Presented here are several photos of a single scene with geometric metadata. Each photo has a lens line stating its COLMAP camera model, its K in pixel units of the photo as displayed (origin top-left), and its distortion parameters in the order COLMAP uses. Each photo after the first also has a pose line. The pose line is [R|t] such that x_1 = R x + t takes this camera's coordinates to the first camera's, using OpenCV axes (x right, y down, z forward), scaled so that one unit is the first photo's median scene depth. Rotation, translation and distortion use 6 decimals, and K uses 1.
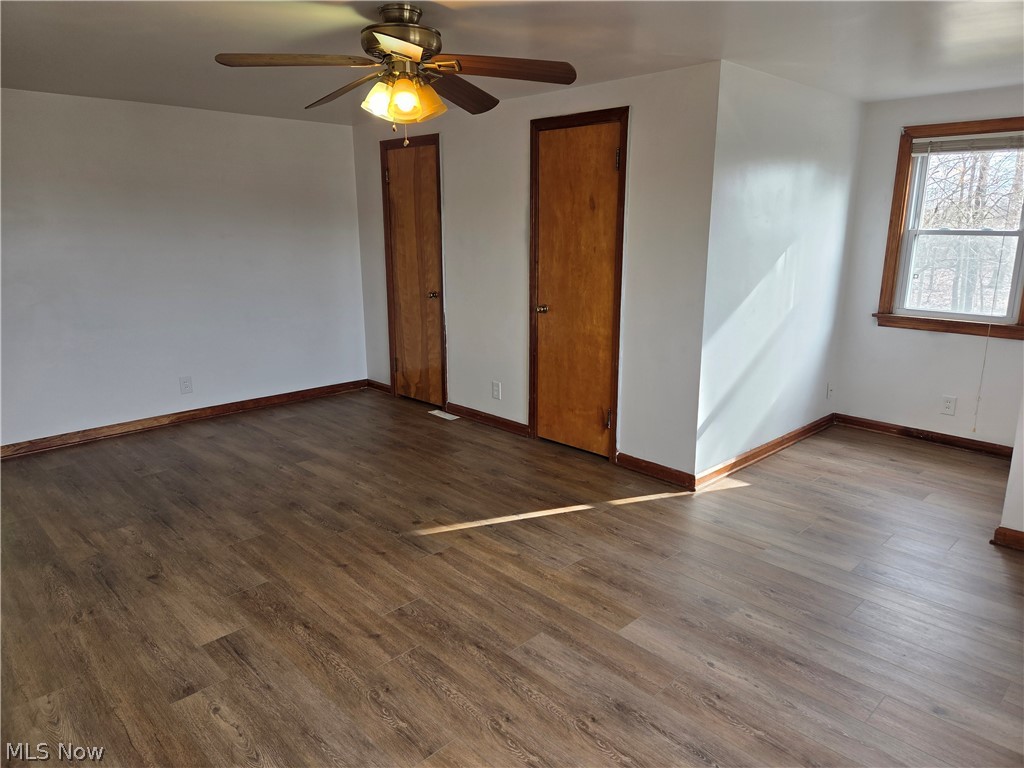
lens RADIAL K [[690.8, 0, 513.4], [0, 690.8, 381.7], [0, 0, 1]] dist [0.077801, -0.059940]
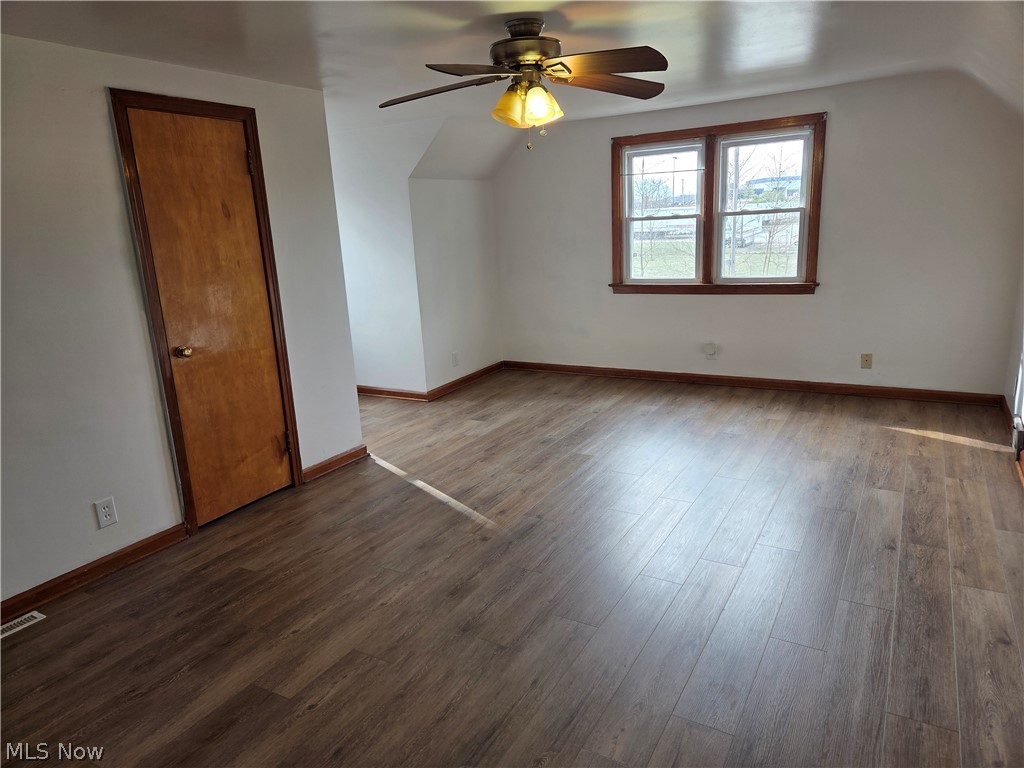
lens RADIAL K [[690.8, 0, 521.7], [0, 690.8, 385.7], [0, 0, 1]] dist [0.077801, -0.059940]
pose [[-0.291362, -0.208452, 0.933625, -0.830963], [0.267544, 0.919266, 0.288740, -0.207410], [-0.918438, 0.333914, -0.212069, 0.908461]]
